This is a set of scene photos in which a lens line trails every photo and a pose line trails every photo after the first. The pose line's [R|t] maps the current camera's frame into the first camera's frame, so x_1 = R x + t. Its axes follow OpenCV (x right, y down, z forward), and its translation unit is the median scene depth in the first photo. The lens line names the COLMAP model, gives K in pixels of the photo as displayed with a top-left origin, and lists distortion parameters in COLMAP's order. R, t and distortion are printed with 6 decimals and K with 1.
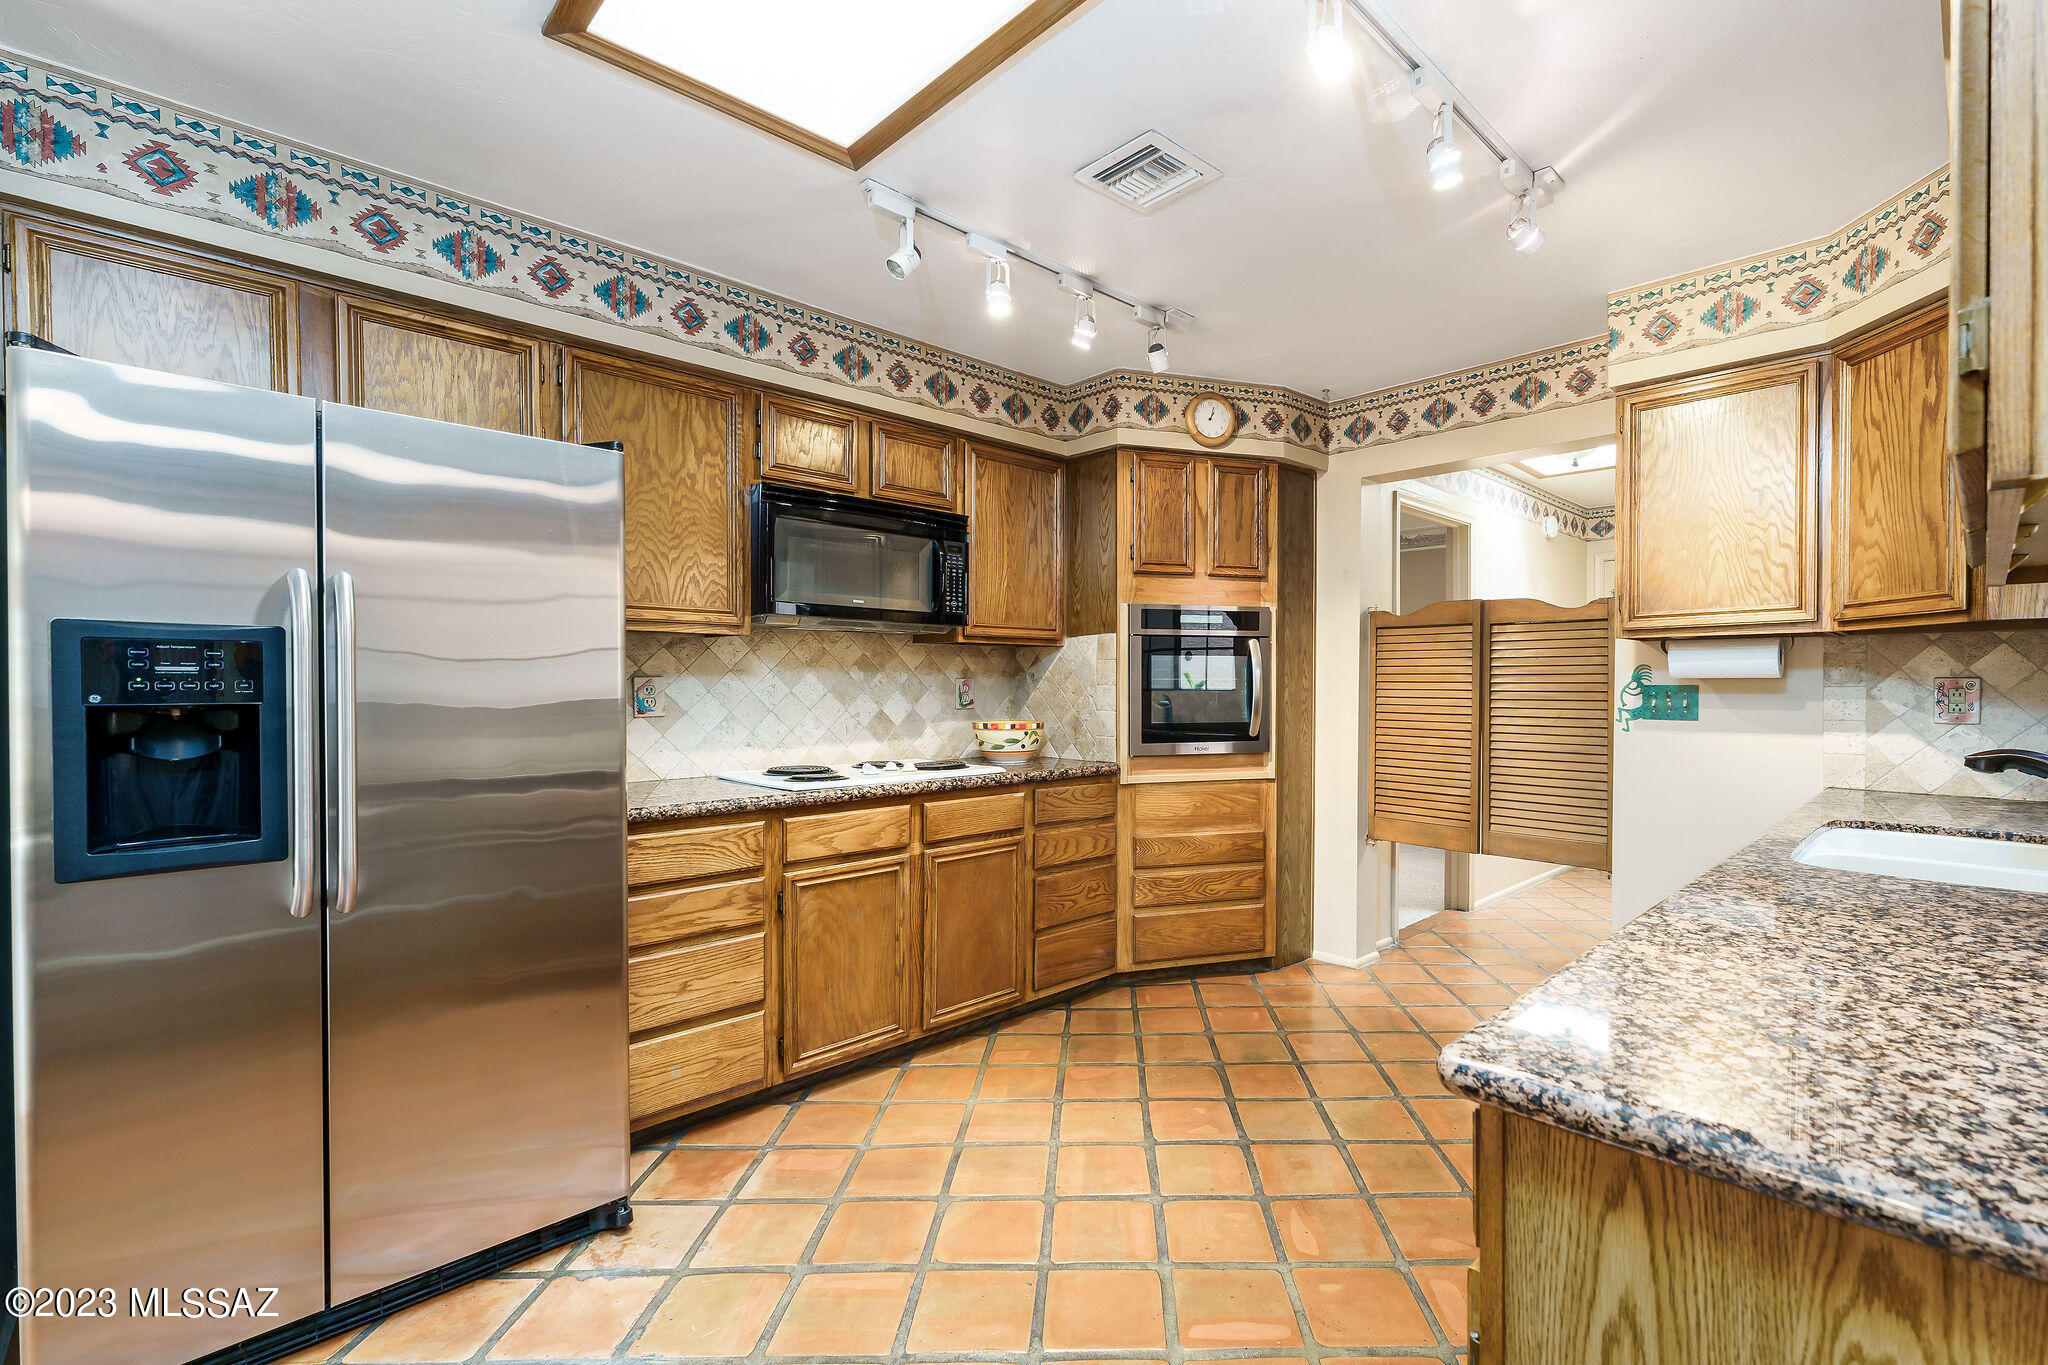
lens RADIAL K [[840.5, 0, 1030.2], [0, 840.5, 684.4], [0, 0, 1]] dist [0.002135, -0.000007]
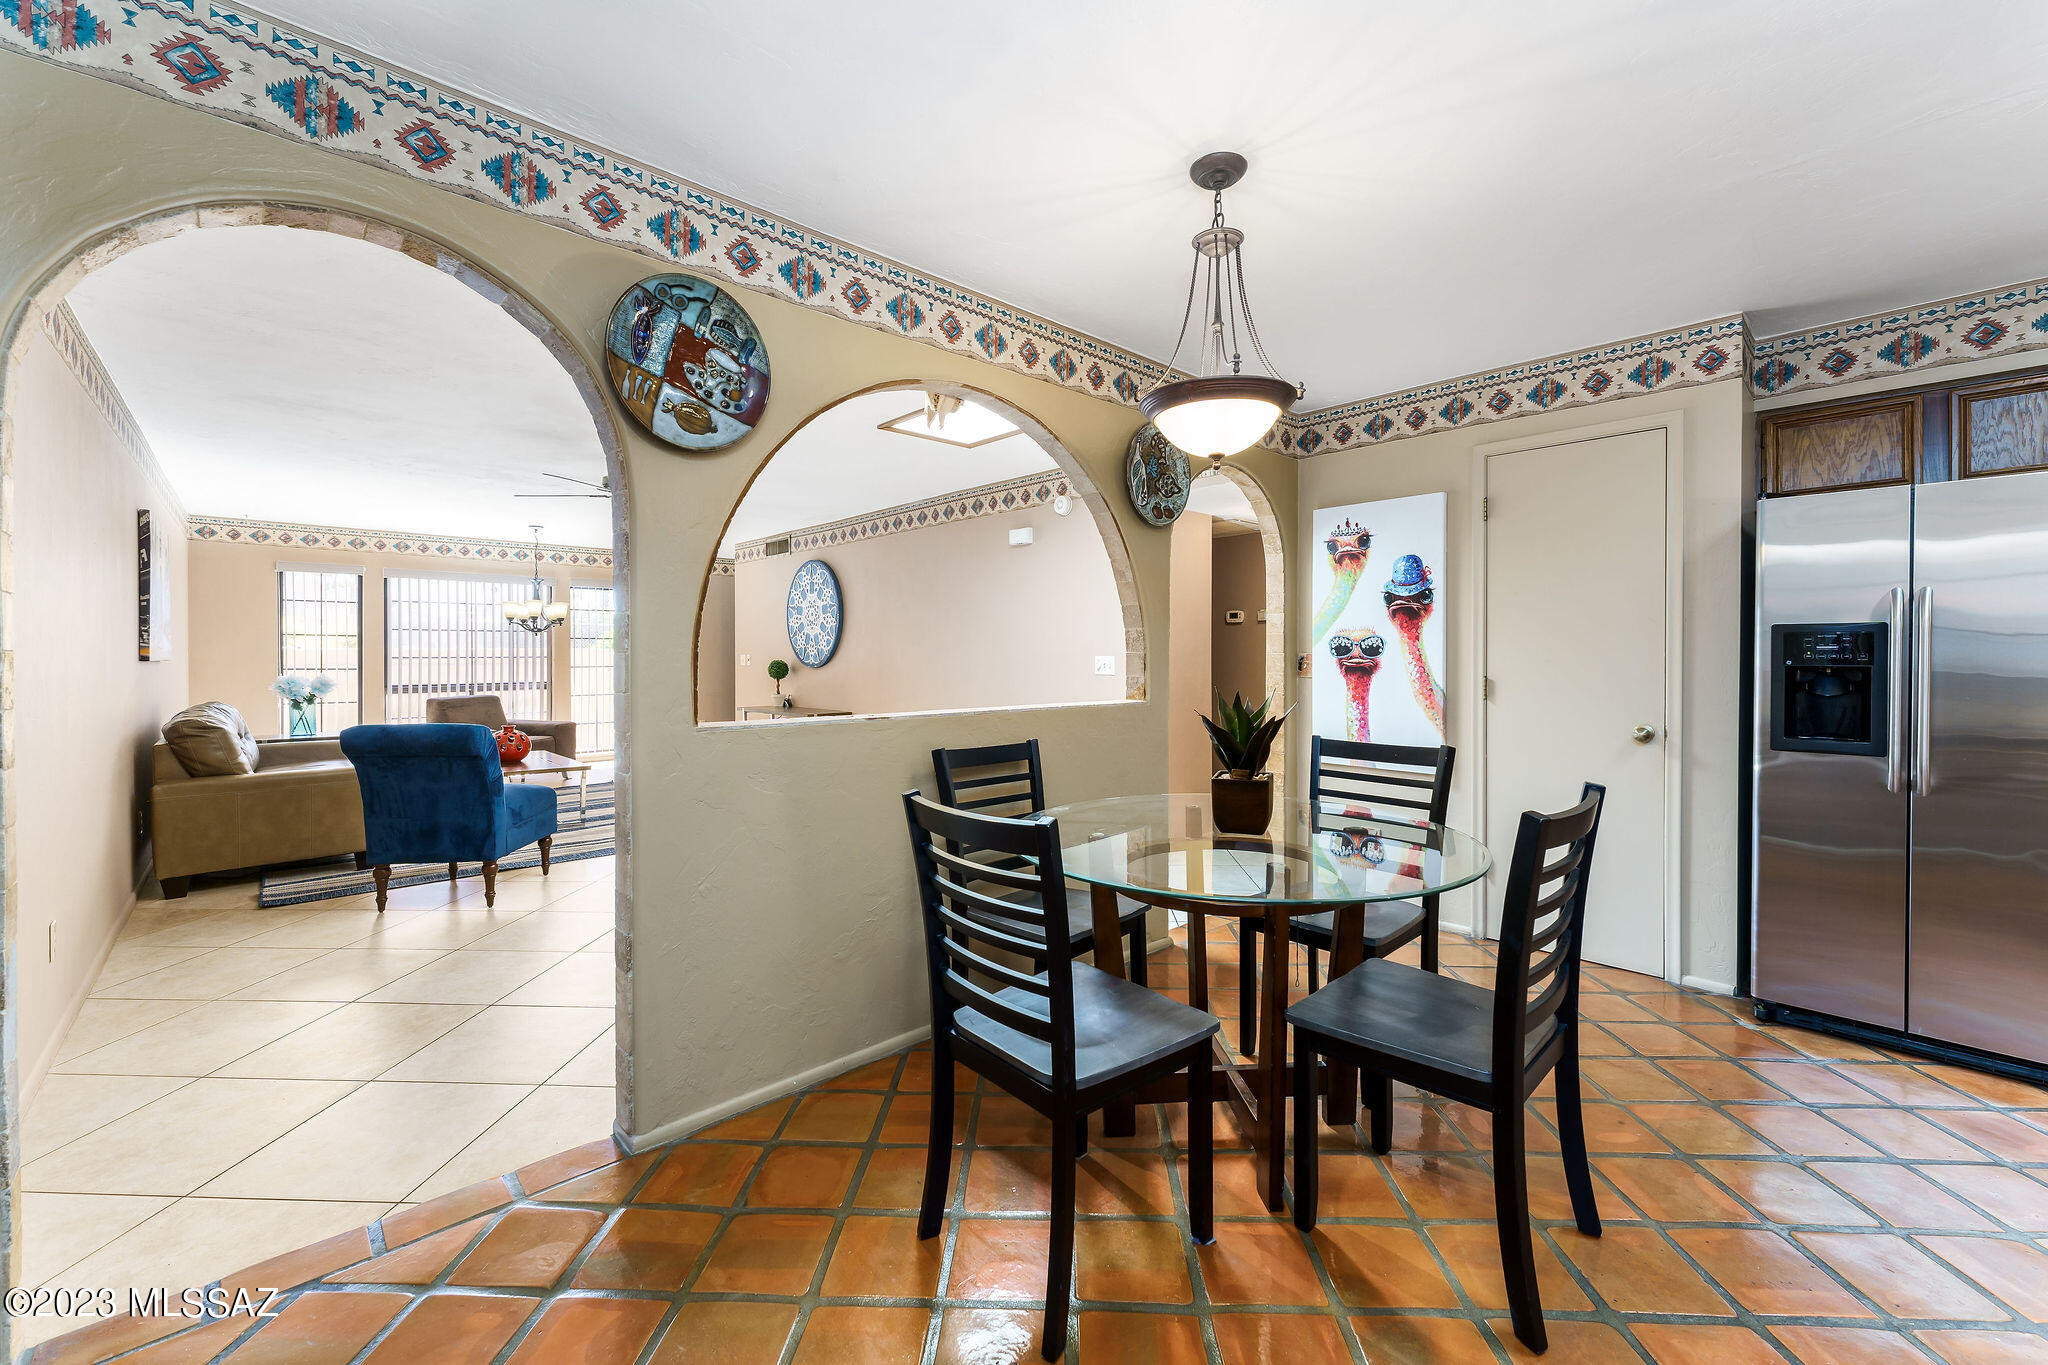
lens RADIAL K [[840.5, 0, 1030.1], [0, 840.5, 676.9], [0, 0, 1]] dist [0.002135, -0.000007]
pose [[-0.050924, 0.008780, -0.998664, 0.786372], [-0.013225, 0.999868, 0.009465, 0.043899], [0.998615, 0.013689, -0.050801, -0.561632]]
